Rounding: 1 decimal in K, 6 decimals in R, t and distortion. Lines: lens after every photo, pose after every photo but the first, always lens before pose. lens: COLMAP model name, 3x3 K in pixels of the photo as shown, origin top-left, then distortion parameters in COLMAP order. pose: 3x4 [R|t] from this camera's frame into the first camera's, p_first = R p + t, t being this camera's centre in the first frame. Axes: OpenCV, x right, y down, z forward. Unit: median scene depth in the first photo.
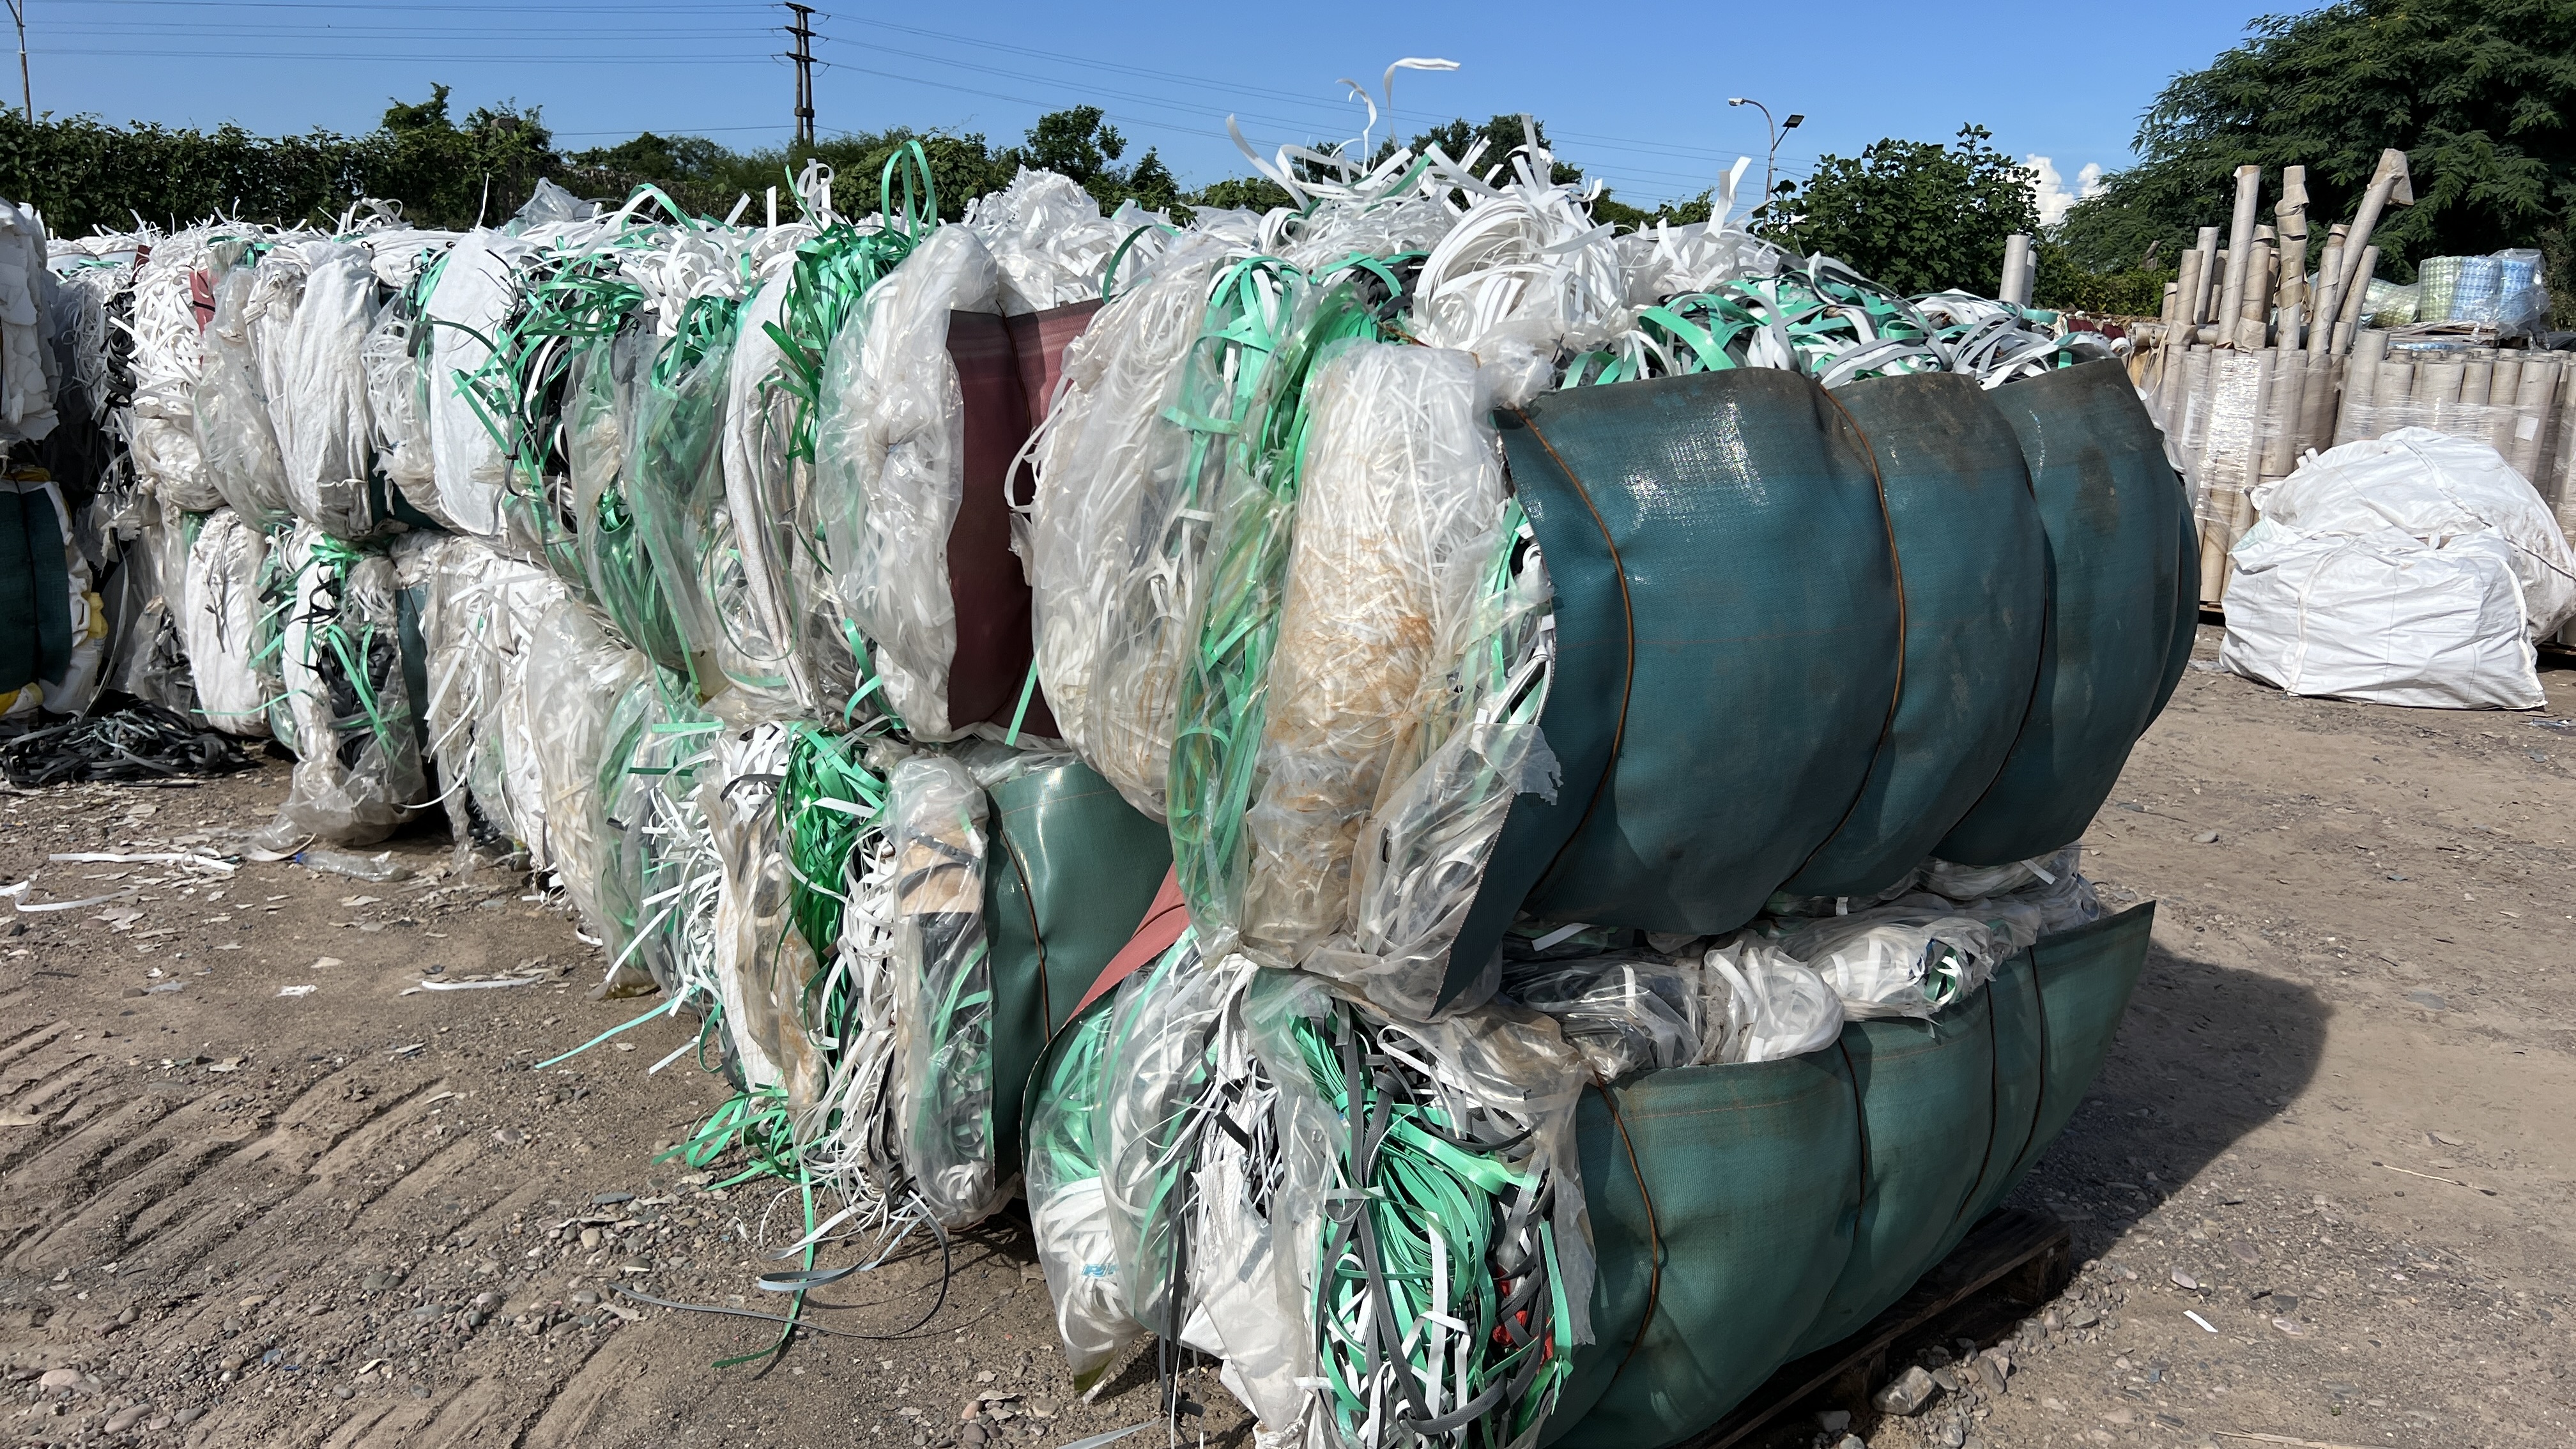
lens RADIAL K [[1980.8, 0, 1288.0], [0, 1980.8, 724.5], [0, 0, 1]] dist [0.140729, -0.360478]
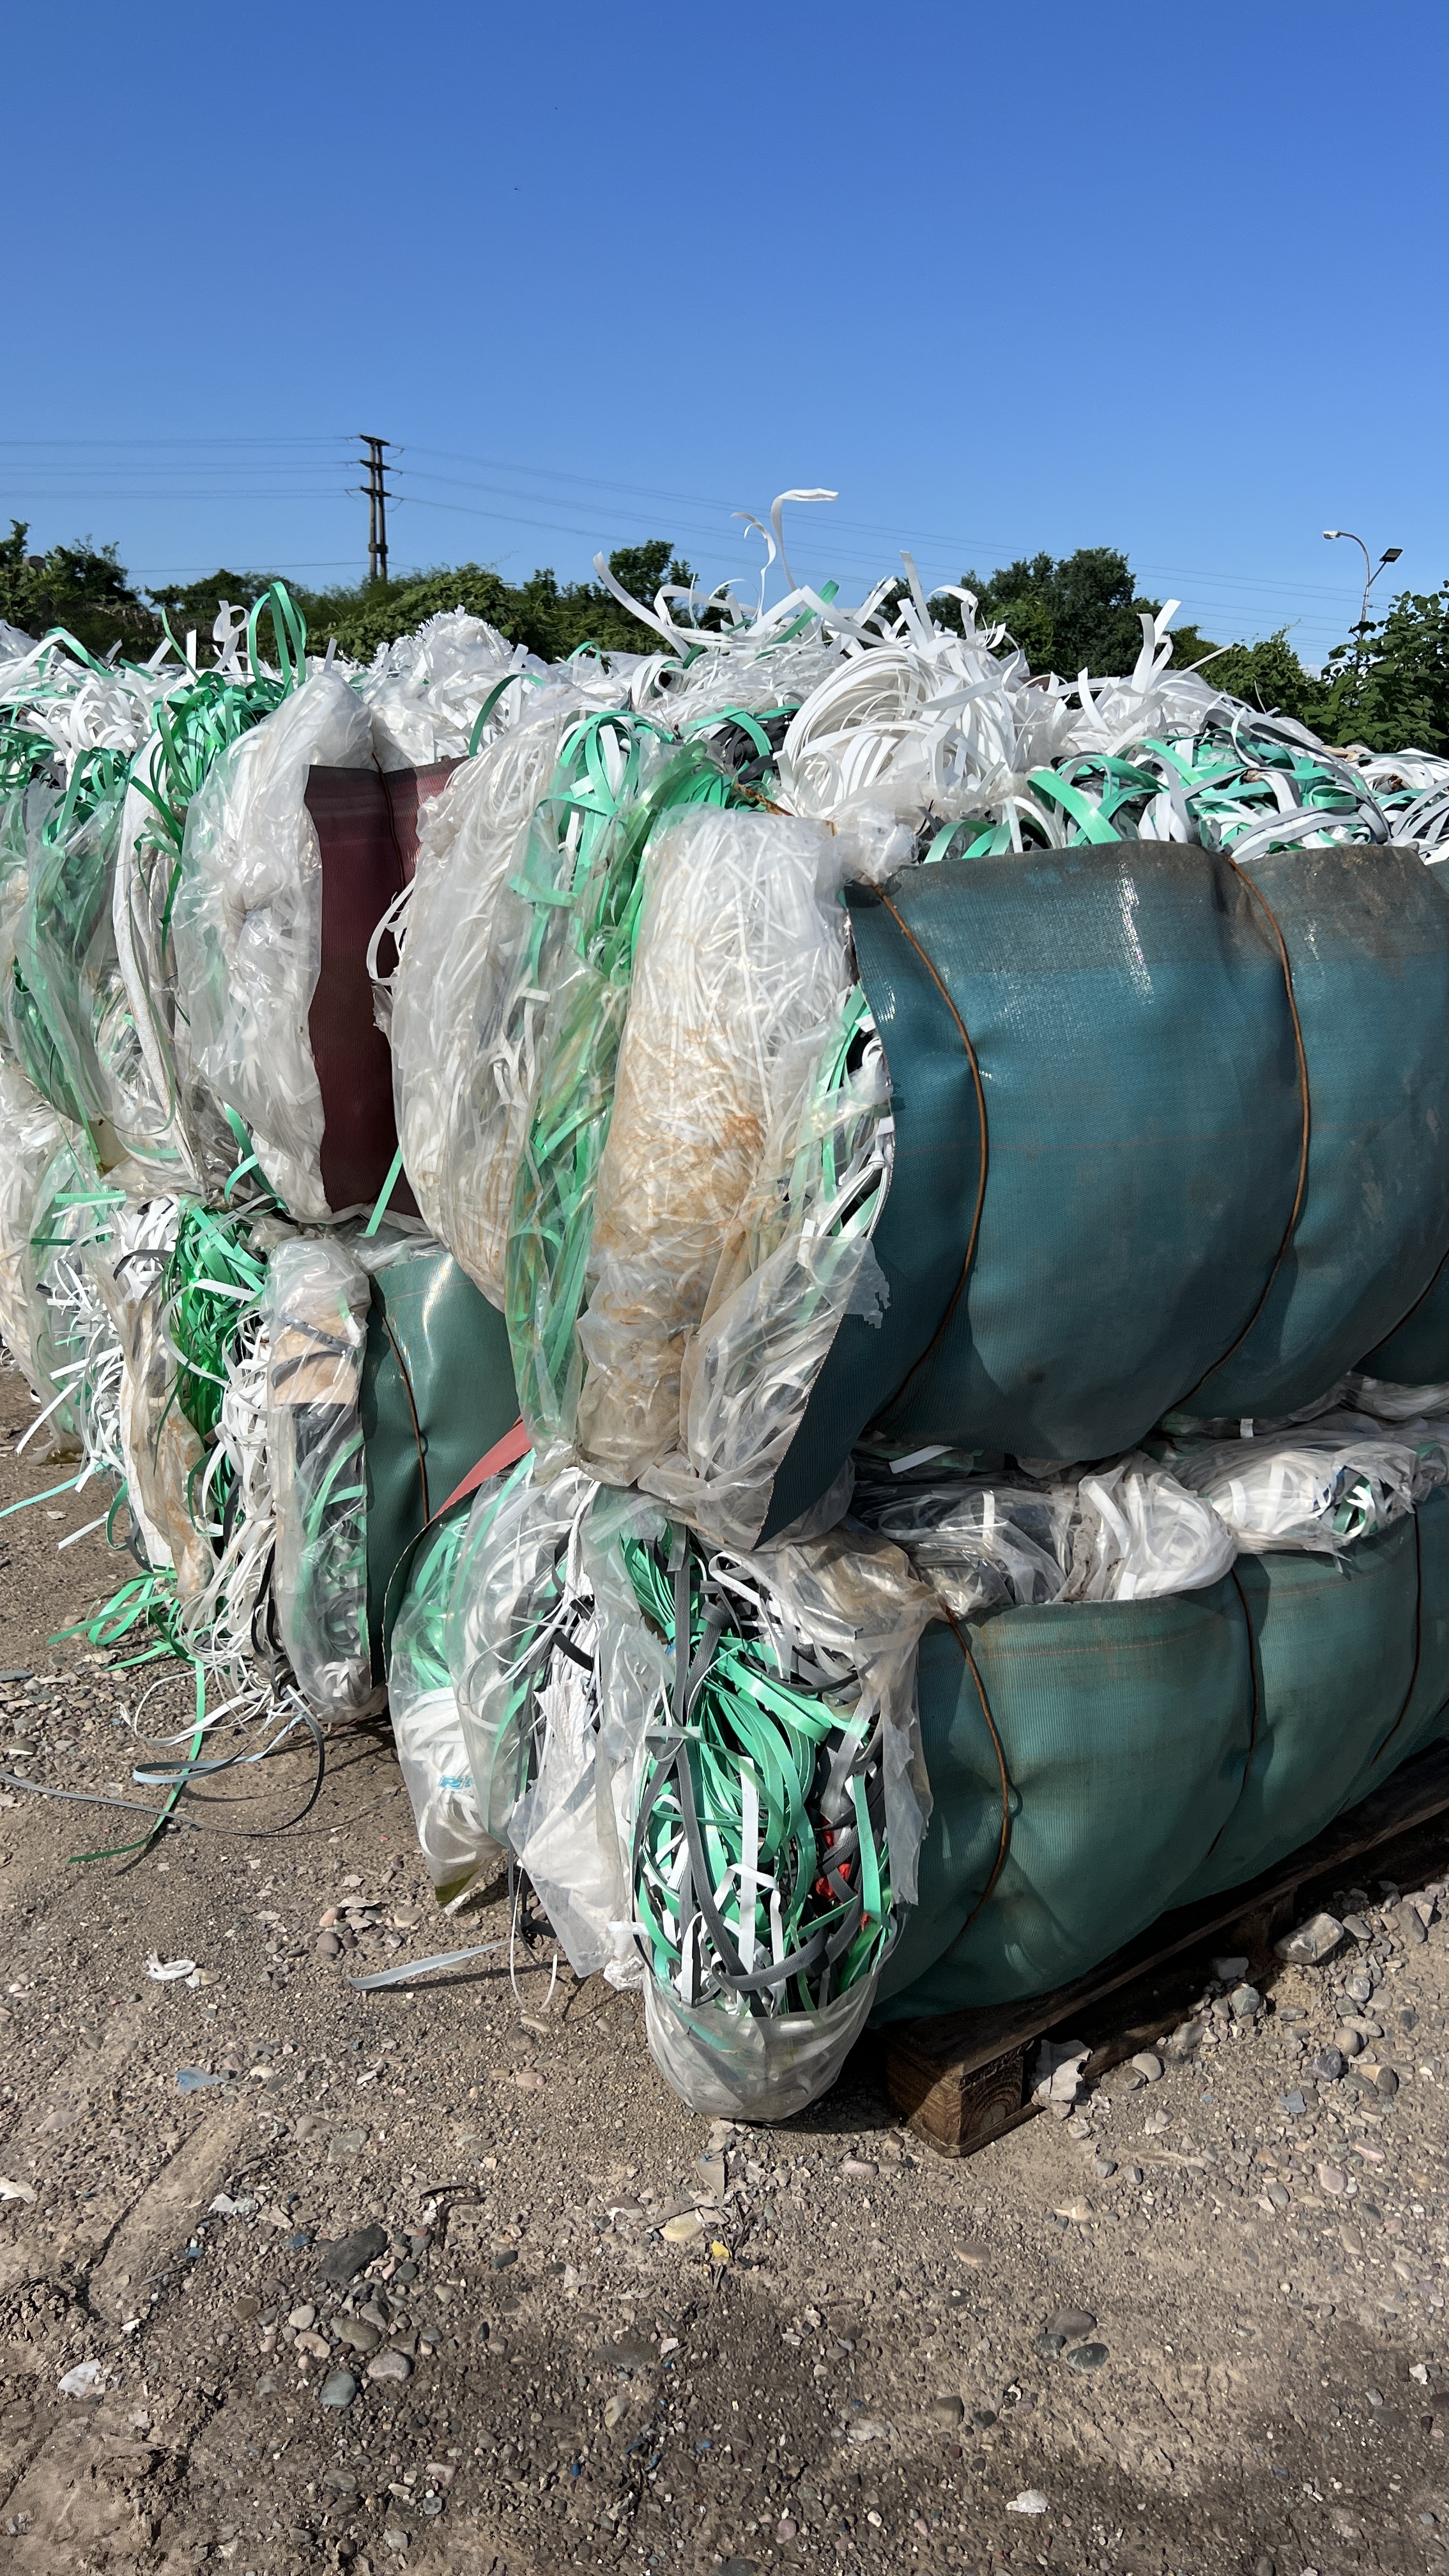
lens RADIAL K [[1980.8, 0, 724.5], [0, 1980.8, 1288.0], [0, 0, 1]] dist [0.140729, -0.360478]
pose [[0.997718, 0.022189, -0.063768, 0.095947], [-0.018505, 0.998157, 0.057793, -0.023086], [0.064933, -0.056481, 0.996290, 0.070412]]
